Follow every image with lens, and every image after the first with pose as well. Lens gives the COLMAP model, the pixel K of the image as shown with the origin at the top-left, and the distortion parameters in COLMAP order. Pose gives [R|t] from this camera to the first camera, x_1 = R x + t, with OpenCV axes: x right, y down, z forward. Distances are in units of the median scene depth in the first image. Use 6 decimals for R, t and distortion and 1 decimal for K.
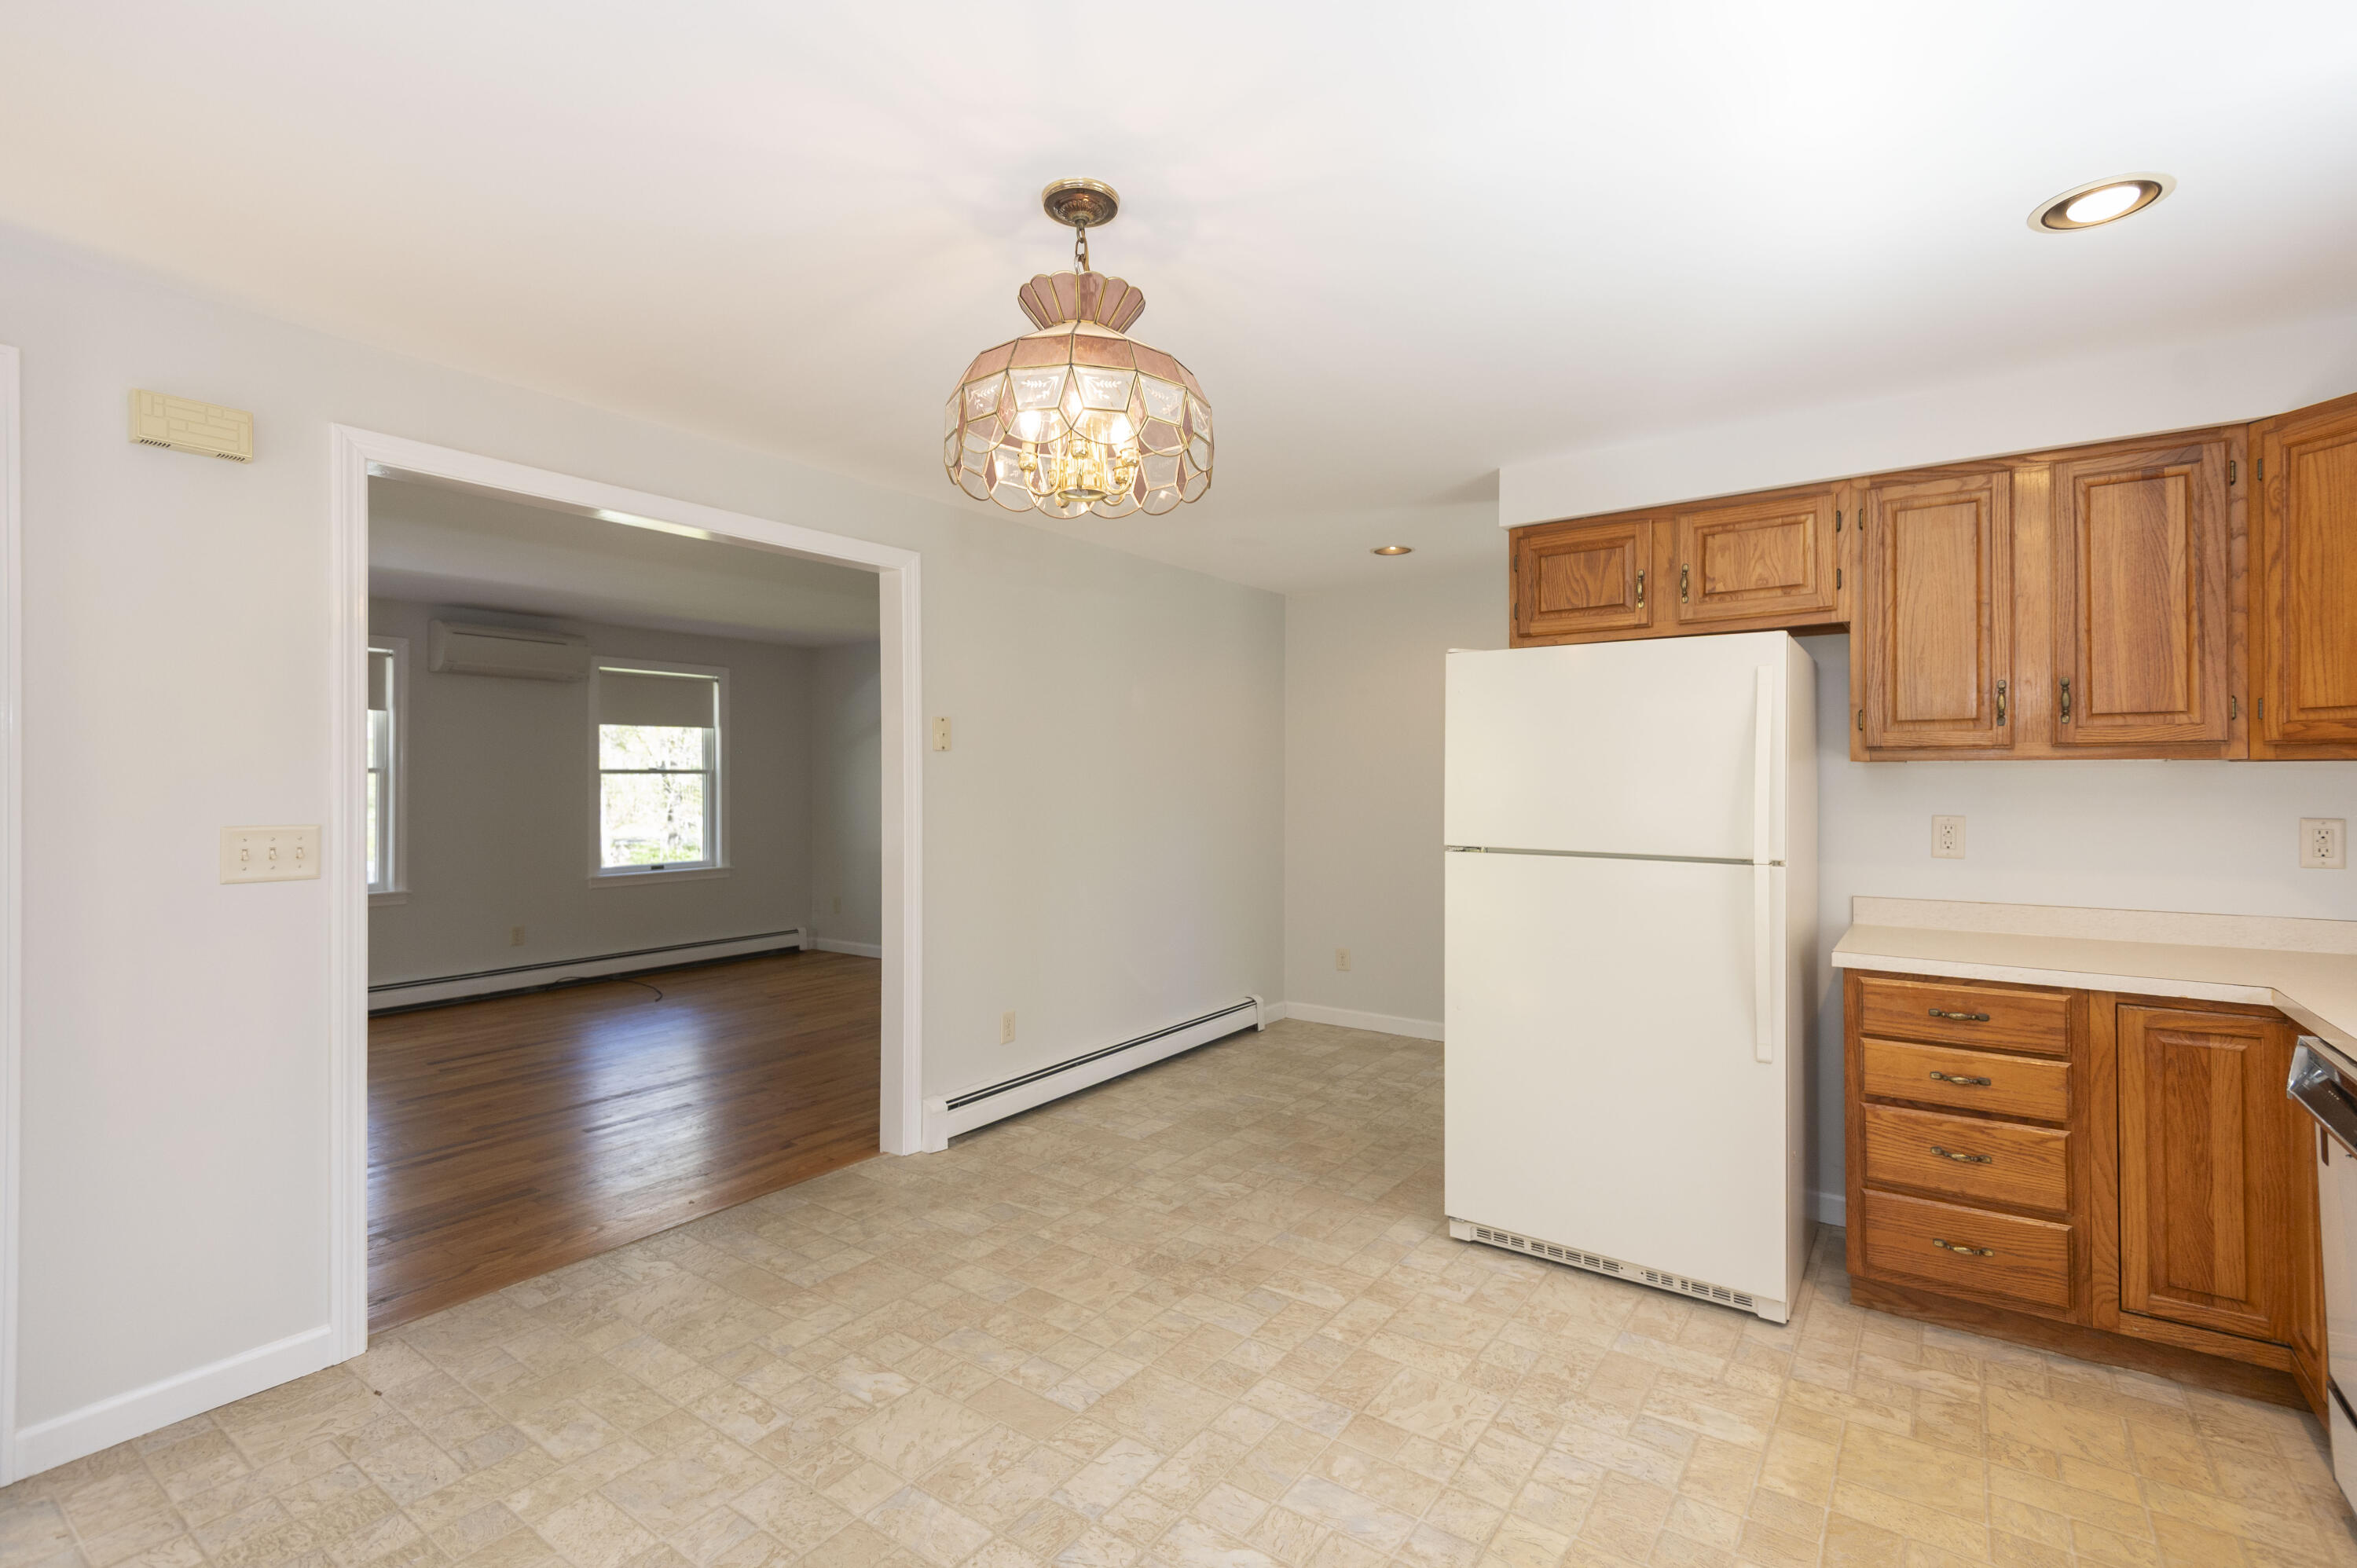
lens RADIAL K [[1080.1, 0, 1154.1], [0, 1080.1, 763.9], [0, 0, 1]] dist [0.036801, -0.014831]
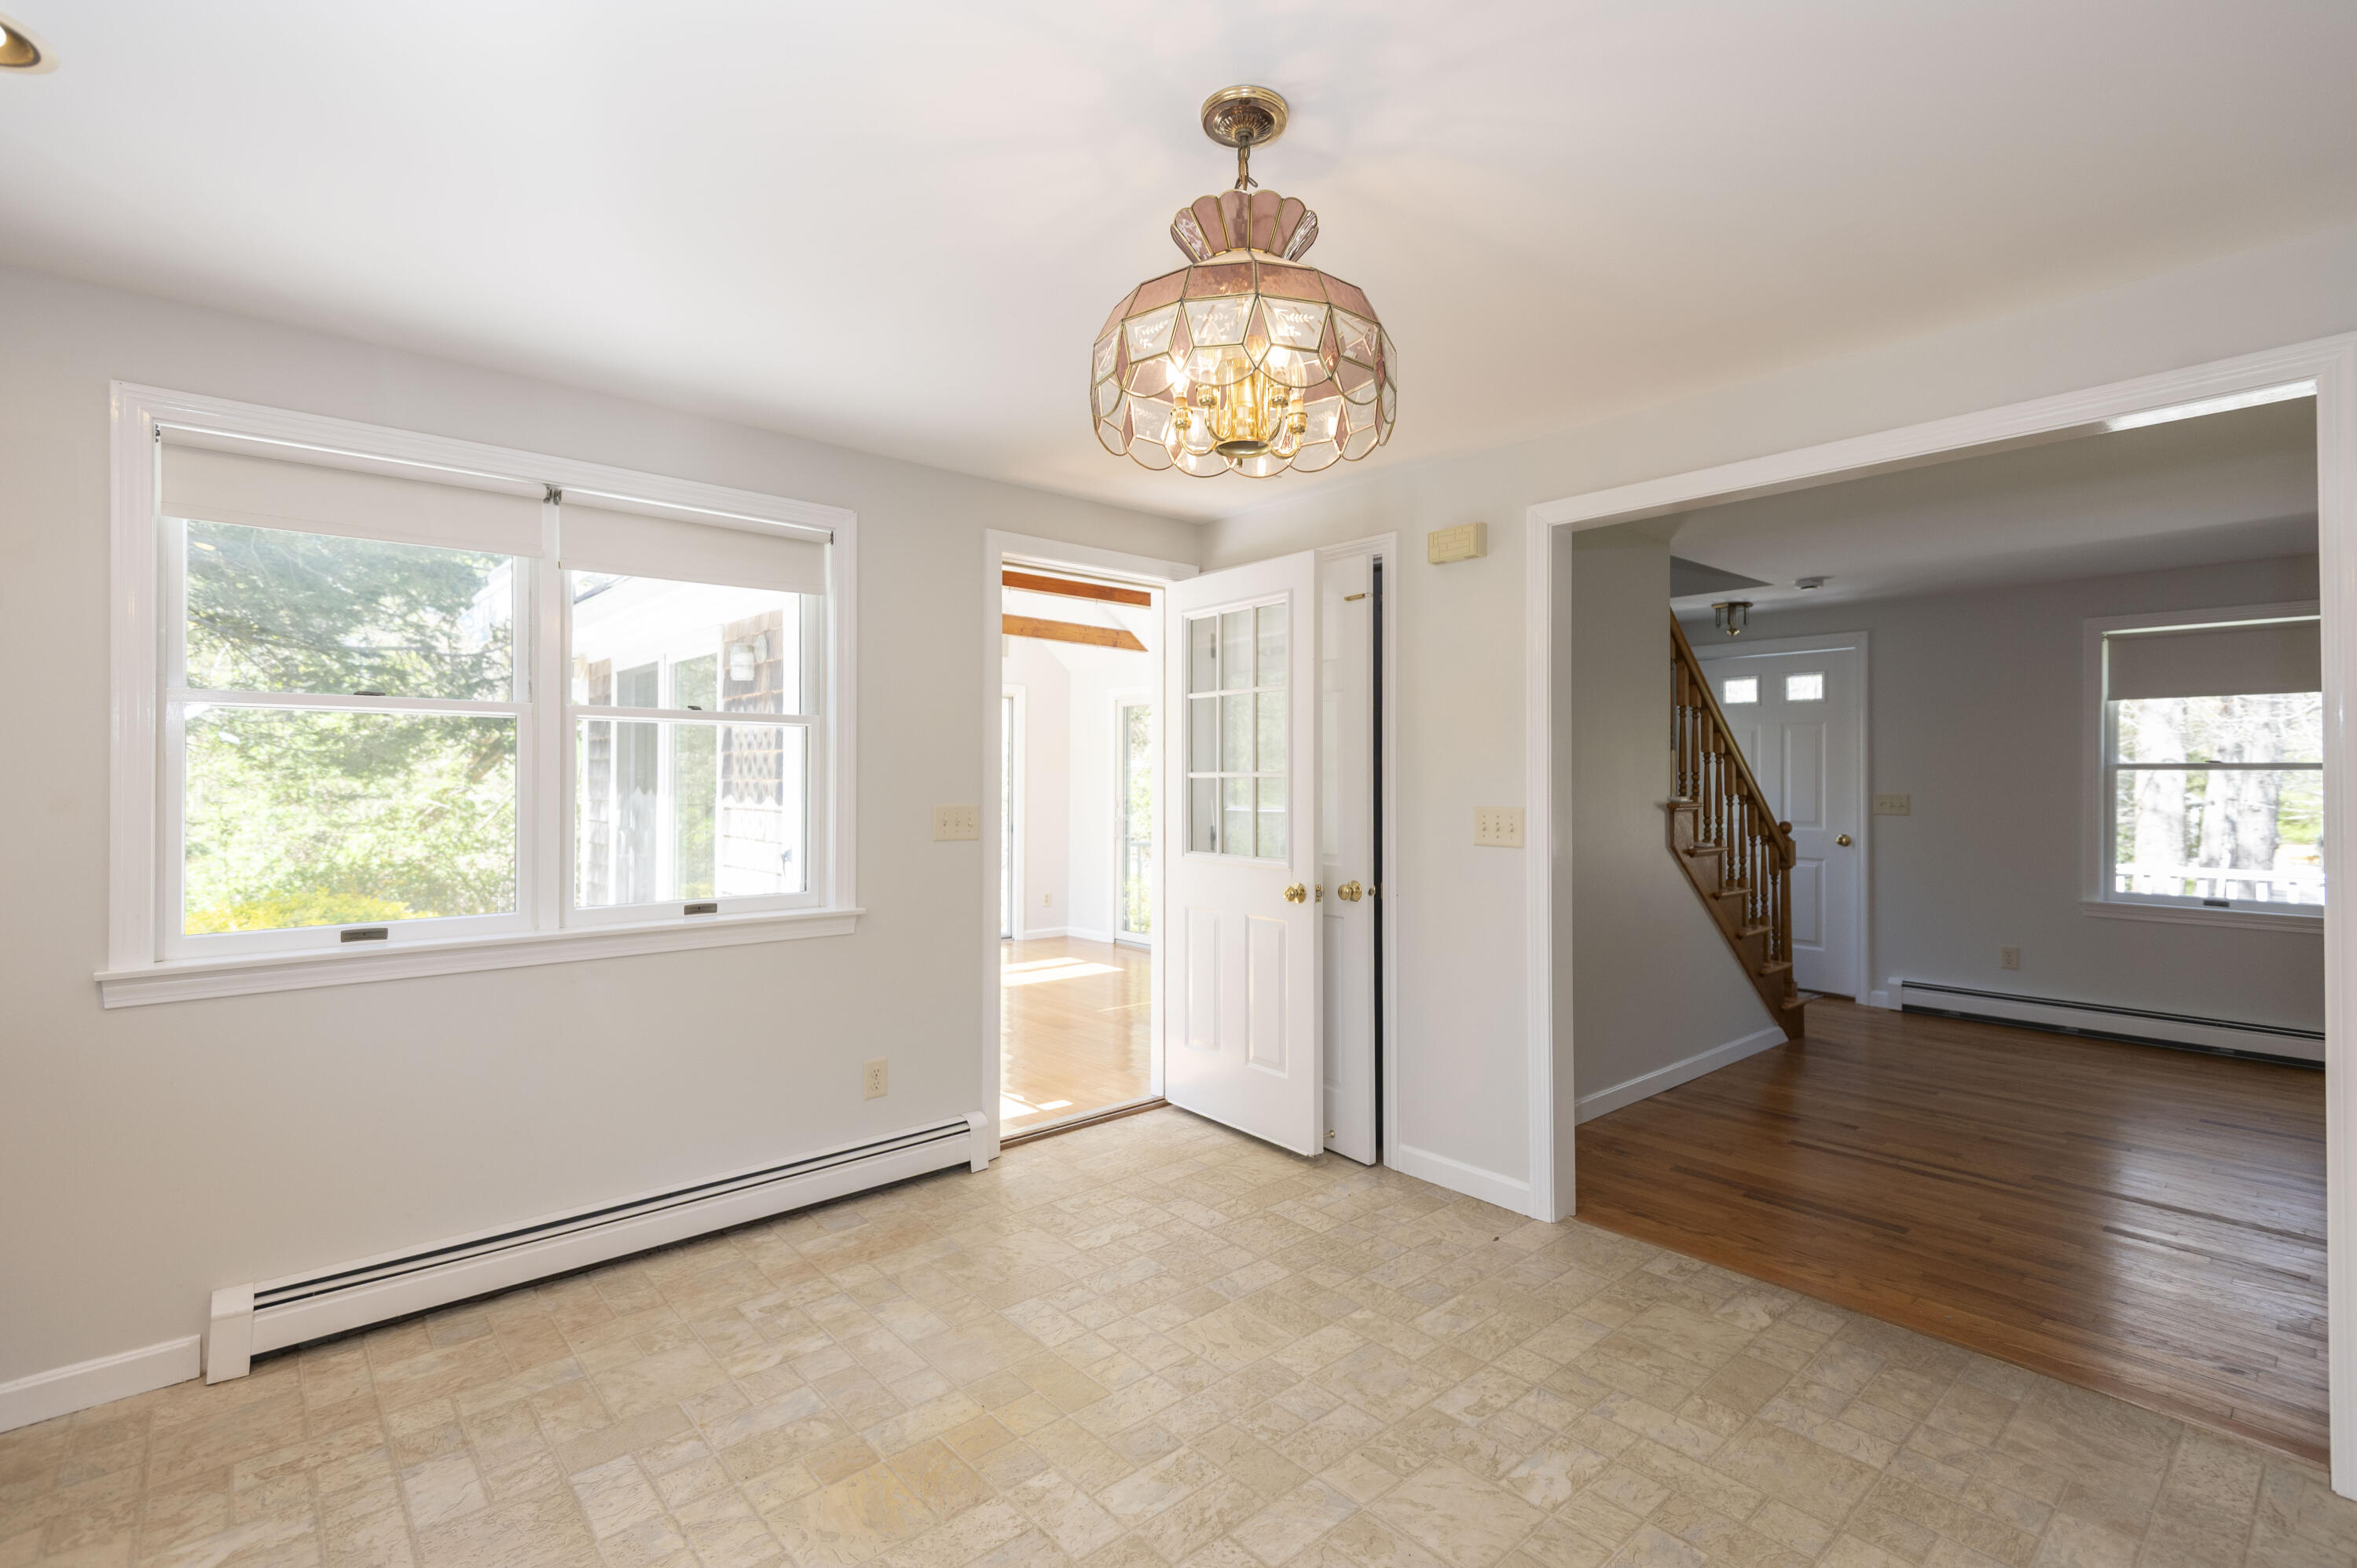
lens RADIAL K [[1062.2, 0, 1186.6], [0, 1062.2, 778.4], [0, 0, 1]] dist [0.035913, -0.014891]
pose [[-0.183684, 0.006108, -0.982966, 0.594295], [0.009811, 0.999942, 0.004380, 0.009722], [0.982936, -0.008840, -0.183733, 0.837004]]
